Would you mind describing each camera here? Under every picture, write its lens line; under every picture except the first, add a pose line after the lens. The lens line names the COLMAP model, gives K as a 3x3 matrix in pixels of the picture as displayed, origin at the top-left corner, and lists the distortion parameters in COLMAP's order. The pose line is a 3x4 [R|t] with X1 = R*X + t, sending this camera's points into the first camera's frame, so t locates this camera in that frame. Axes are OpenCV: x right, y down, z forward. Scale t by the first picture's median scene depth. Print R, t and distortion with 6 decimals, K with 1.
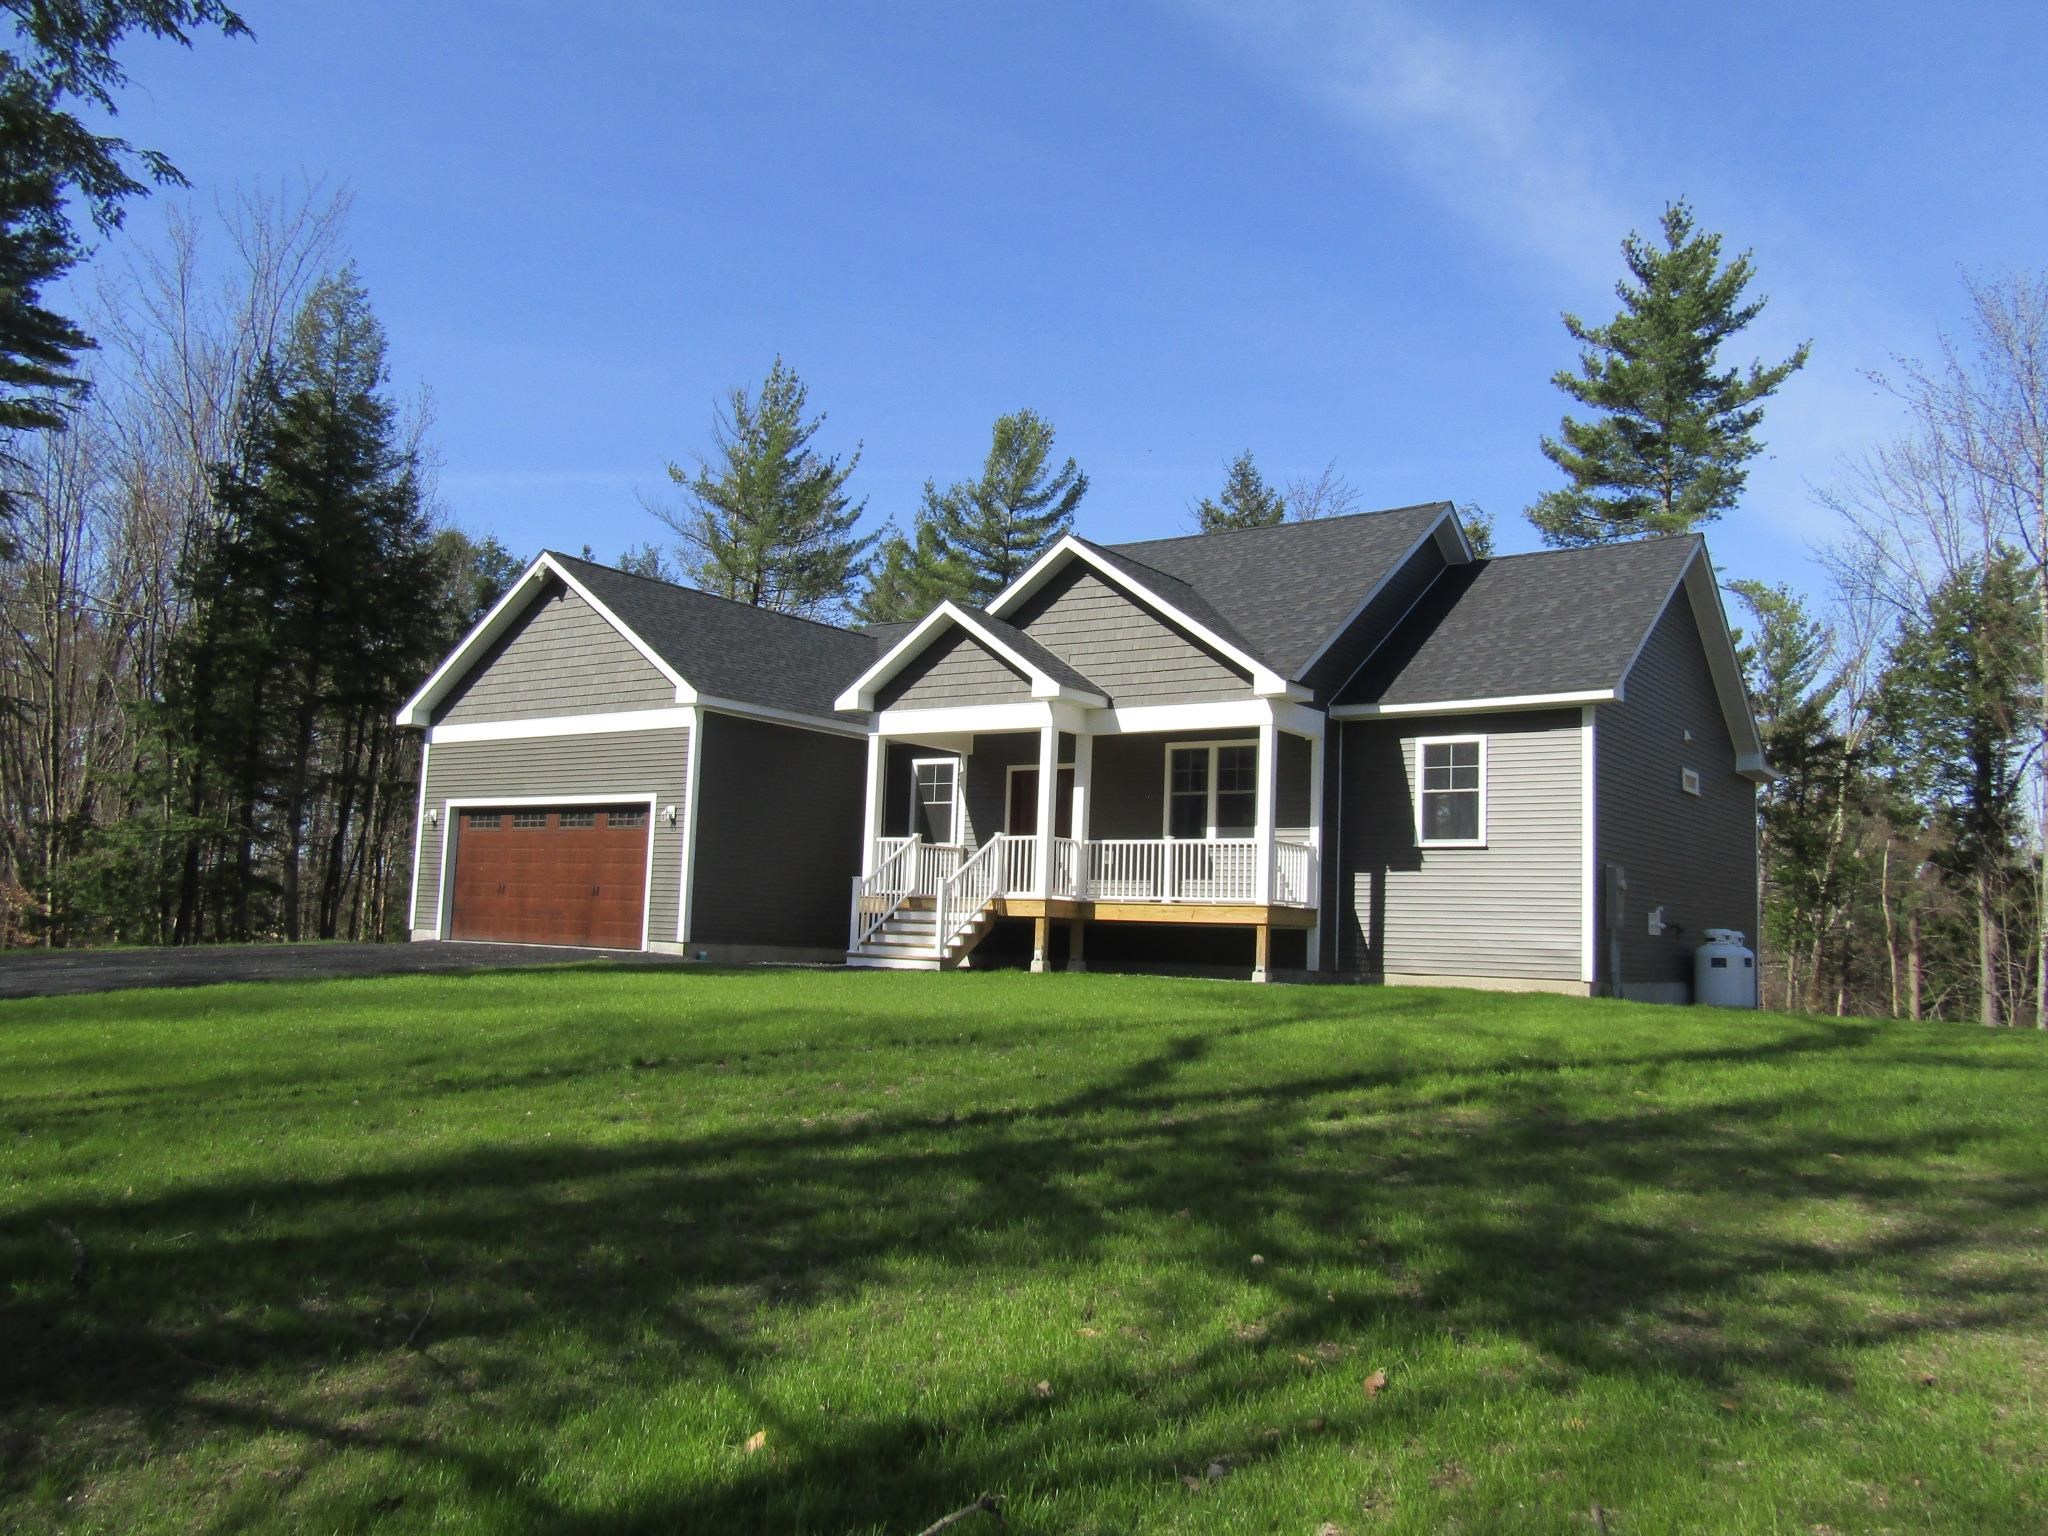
lens RADIAL K [[1626.4, 0, 1024.4], [0, 1626.4, 773.9], [0, 0, 1]] dist [0.001819, -0.009103]
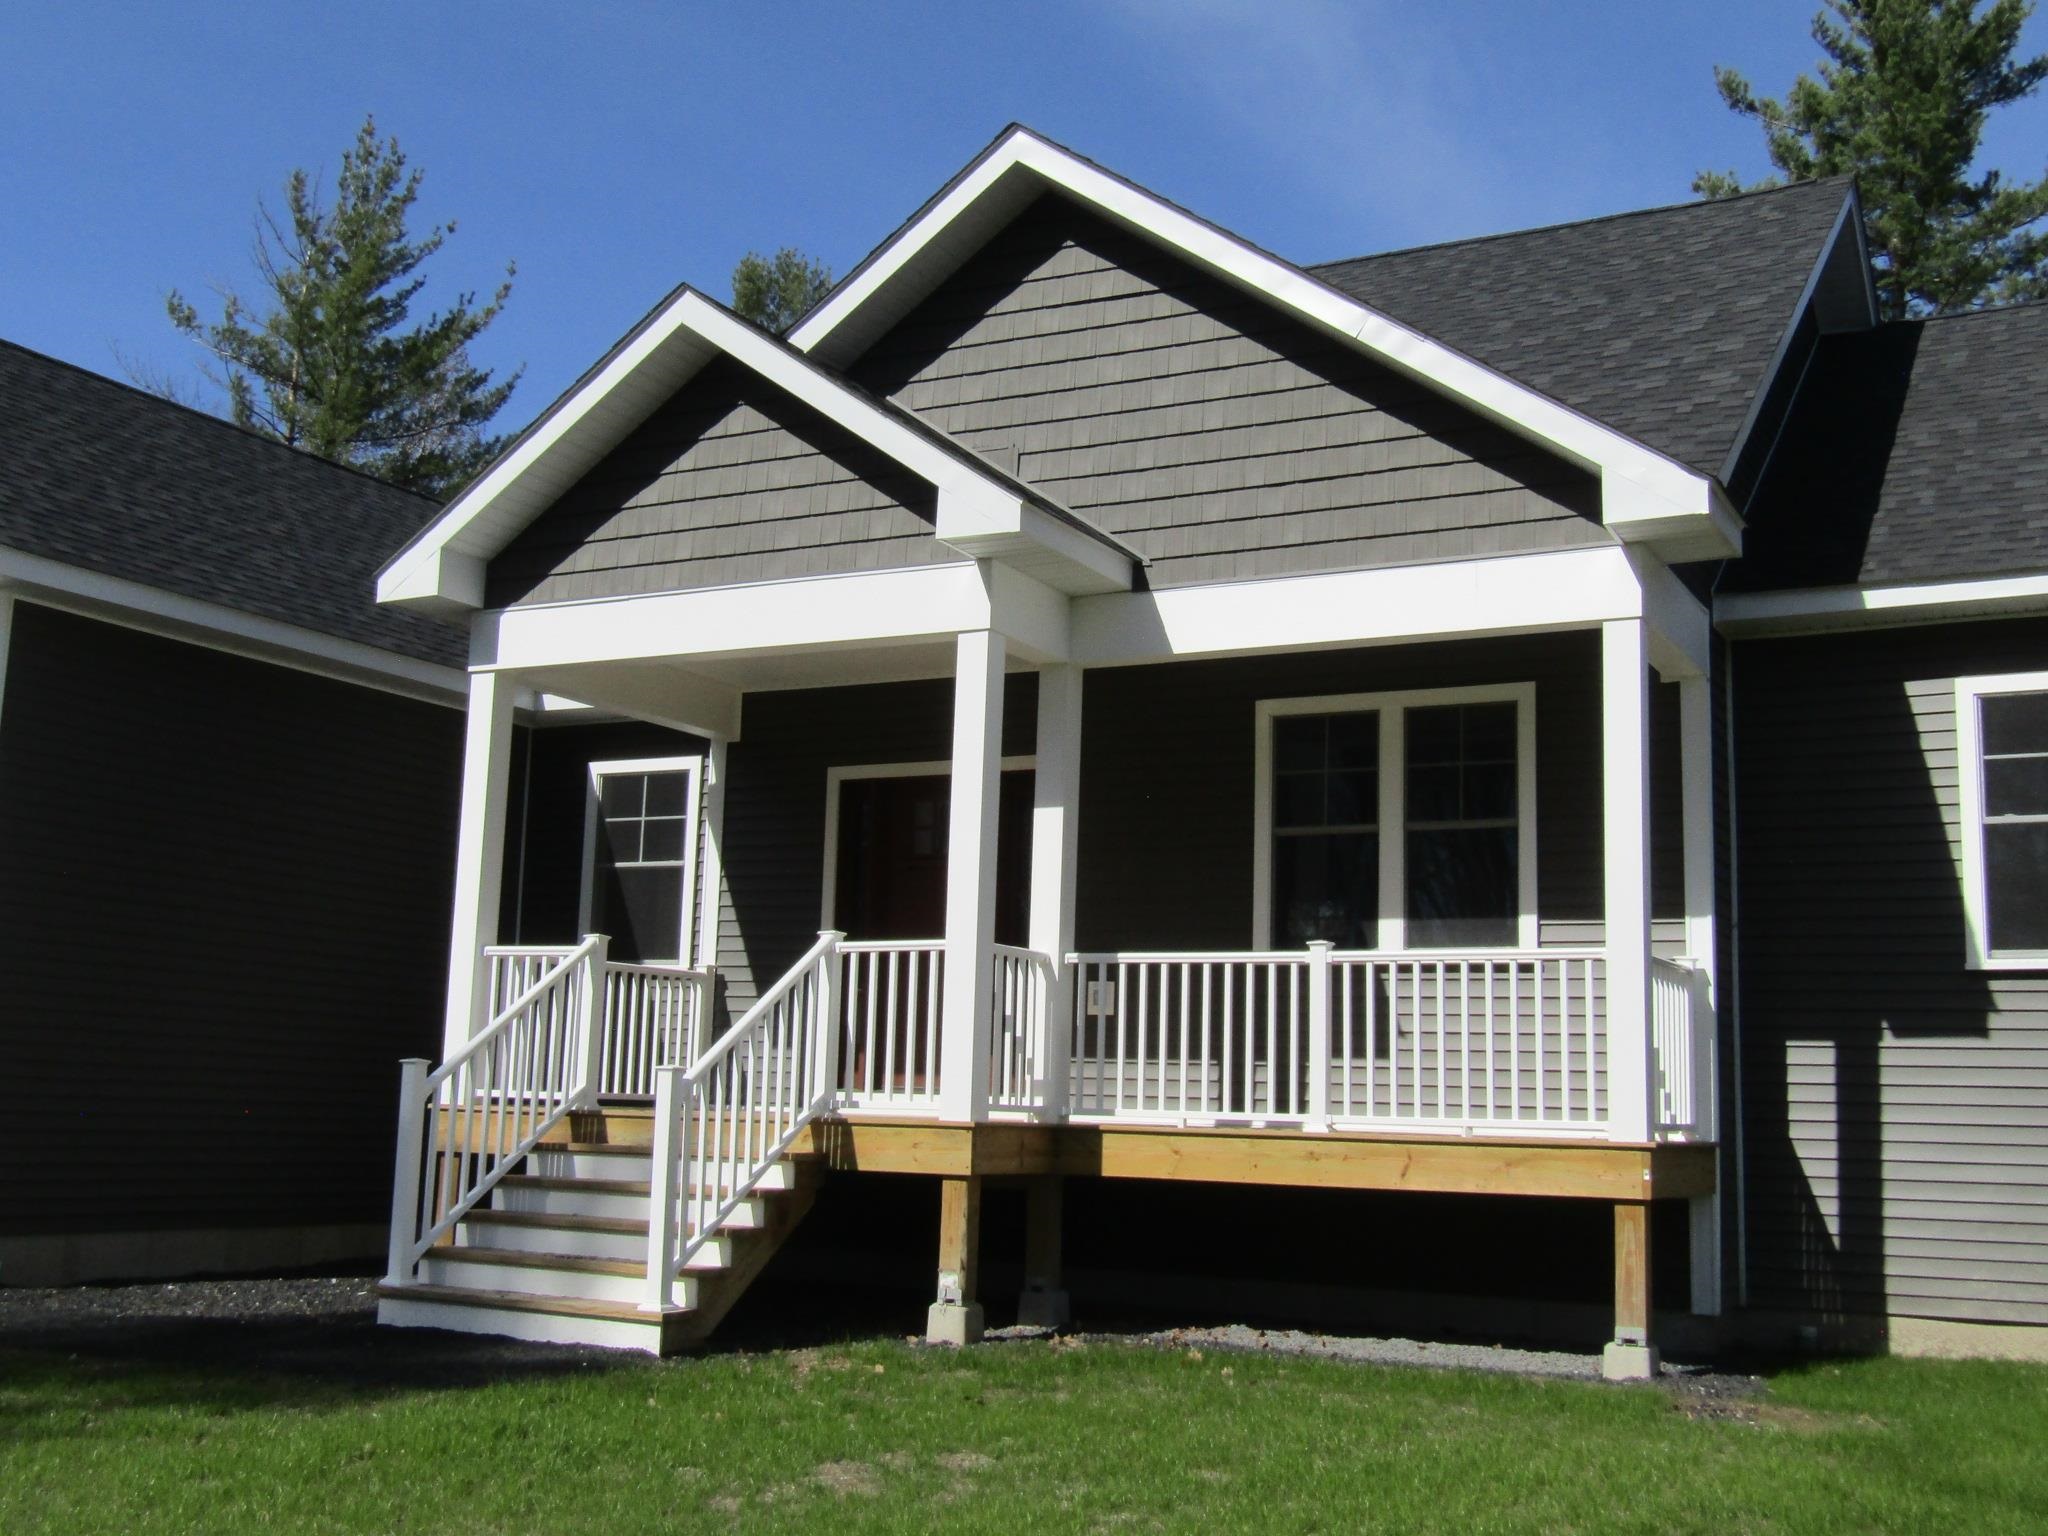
lens RADIAL K [[2118.0, 0, 1021.0], [0, 2118.0, 757.5], [0, 0, 1]] dist [-0.001438, -0.012668]
pose [[0.991713, 0.011492, 0.127955, -0.033438], [-0.004762, 0.998595, -0.052782, 0.021989], [-0.128382, 0.051736, 0.990374, 0.524603]]
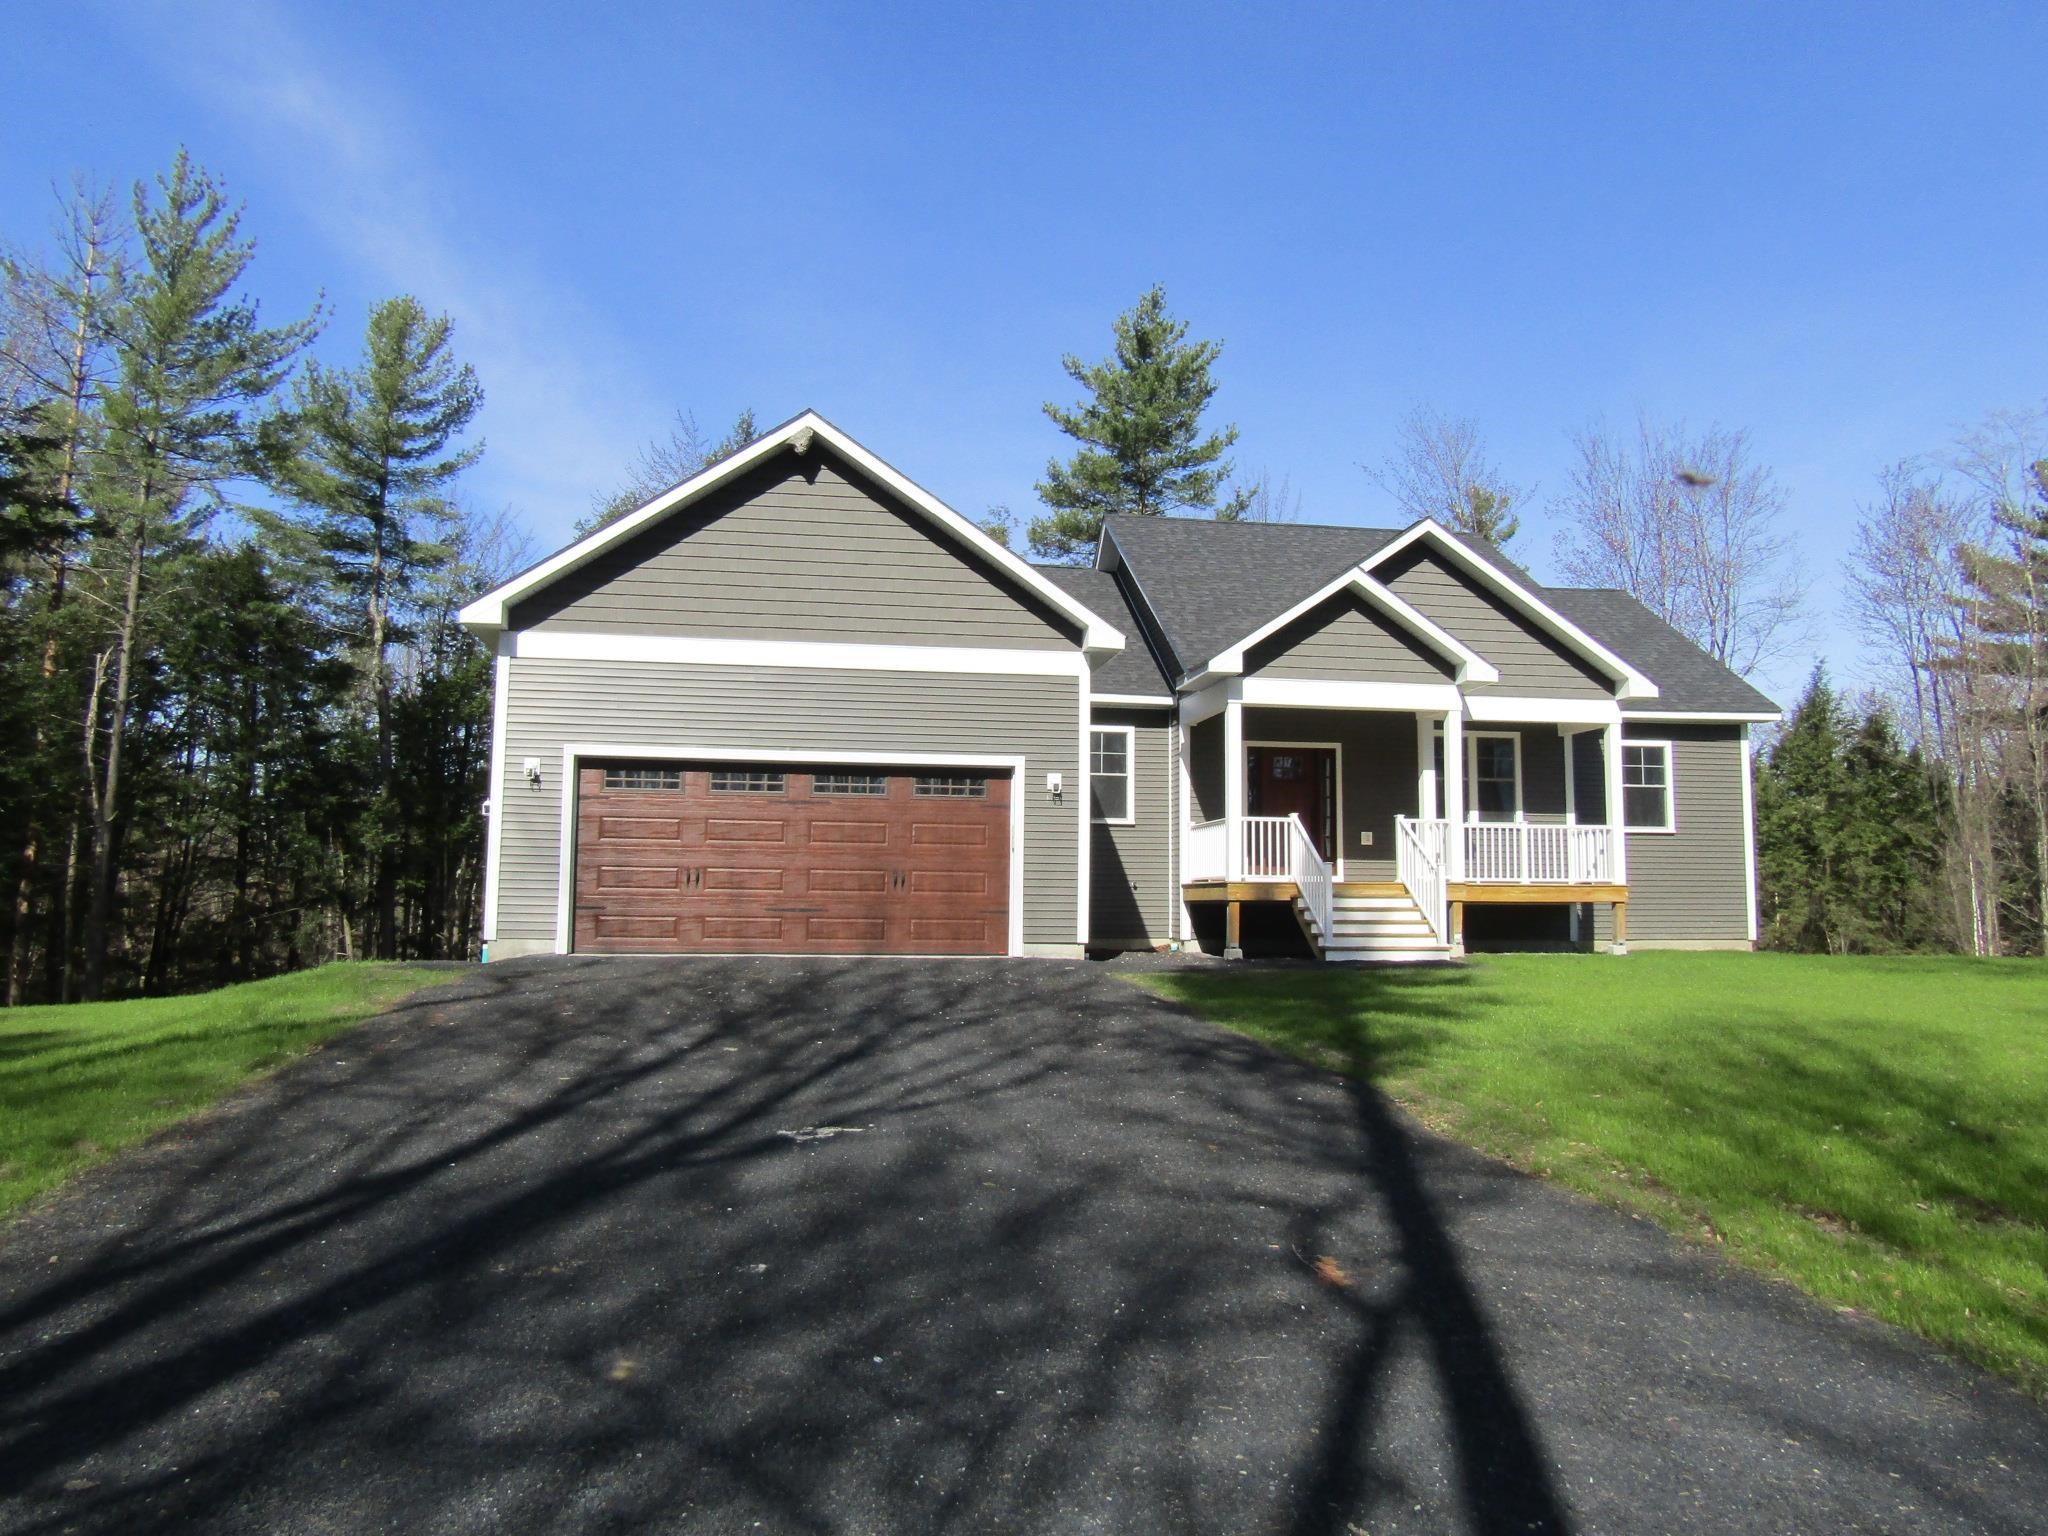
lens RADIAL K [[1450.5, 0, 1024.0], [0, 1450.5, 768.0], [0, 0, 1]] dist [0.005559, -0.000613]
pose [[0.707711, 0.034773, 0.705645, -0.772749], [-0.052041, 0.998640, 0.002983, 0.016672], [-0.704582, -0.038834, 0.708559, 0.533952]]
